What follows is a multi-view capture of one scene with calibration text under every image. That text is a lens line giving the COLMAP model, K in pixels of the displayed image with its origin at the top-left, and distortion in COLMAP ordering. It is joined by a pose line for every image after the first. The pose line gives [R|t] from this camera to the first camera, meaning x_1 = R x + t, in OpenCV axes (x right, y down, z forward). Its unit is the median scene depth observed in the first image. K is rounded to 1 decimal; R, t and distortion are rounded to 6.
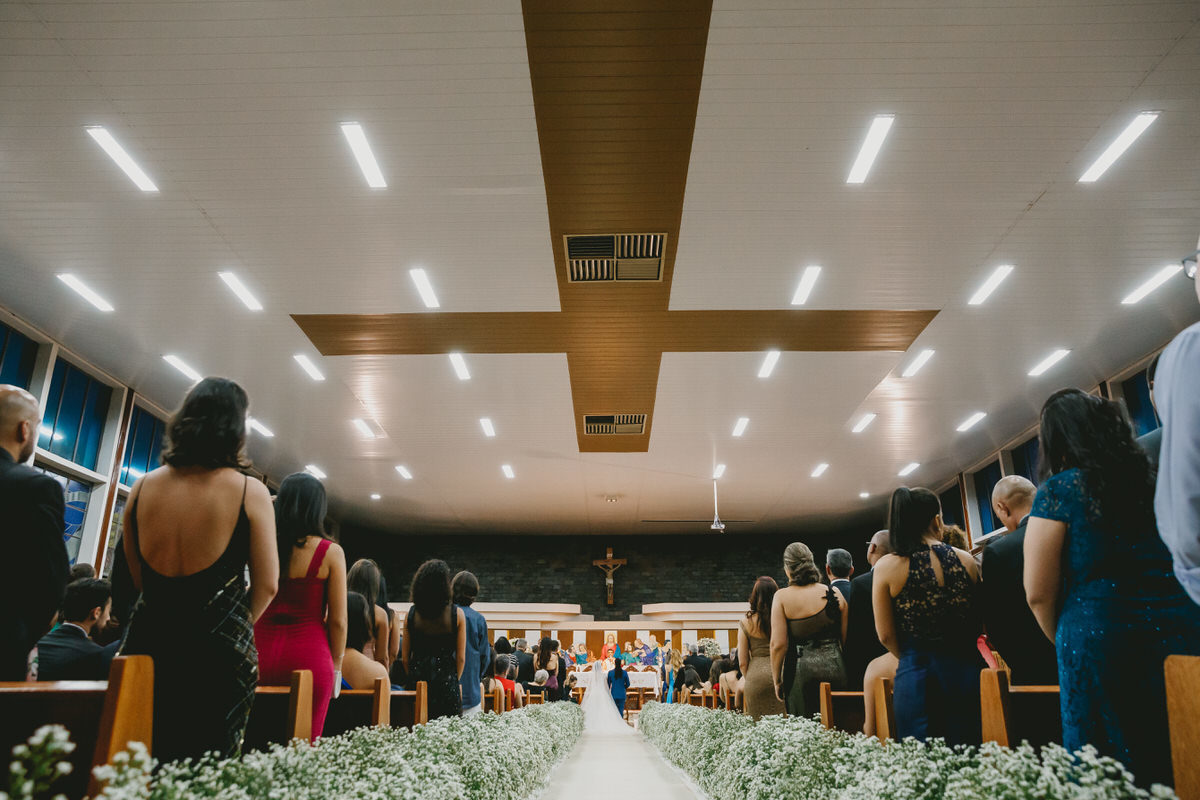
lens RADIAL K [[812.7, 0, 600.0], [0, 812.7, 400.0], [0, 0, 1]] dist [0.002225, 0.001618]
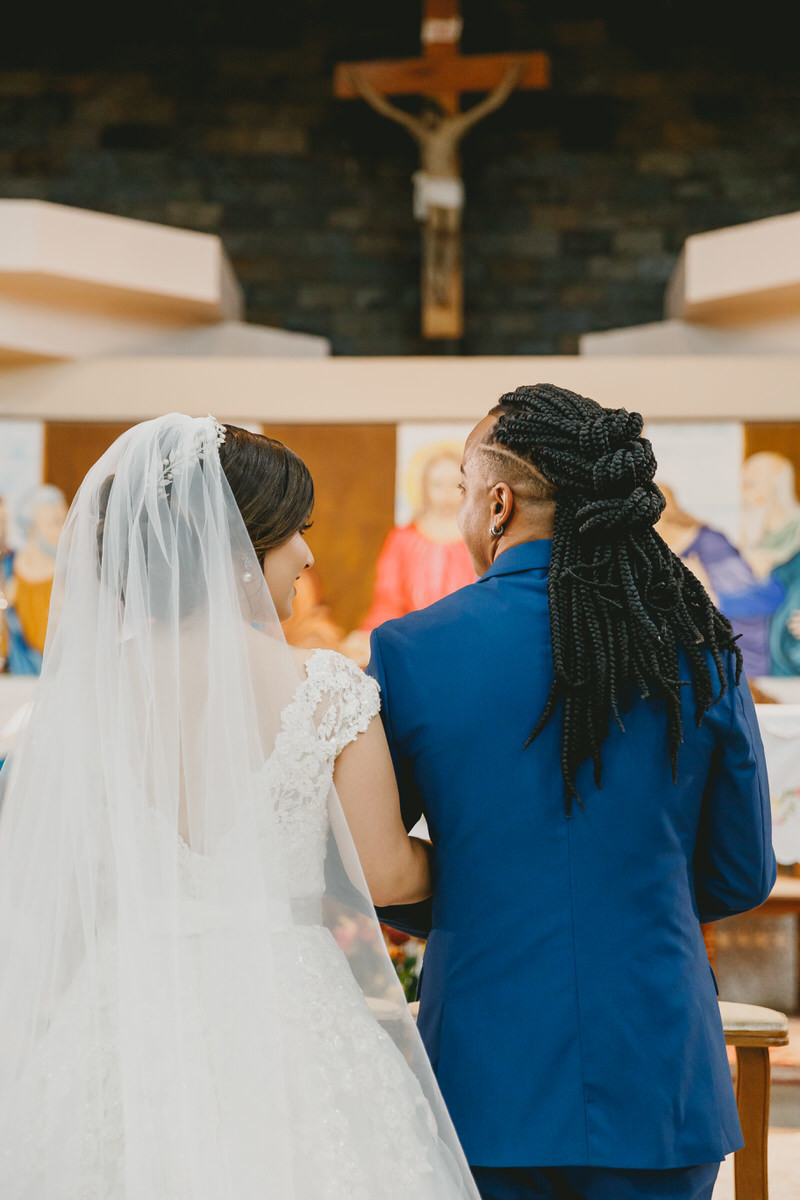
lens RADIAL K [[2129.0, 0, 400.0], [0, 2129.0, 600.0], [0, 0, 1]] dist [0.389352, 0.022168]
pose [[0.999953, 0.000399, -0.009704, 0.008231], [0.002063, 0.967640, 0.252327, 0.192900], [0.009491, -0.252335, 0.967593, 0.564993]]
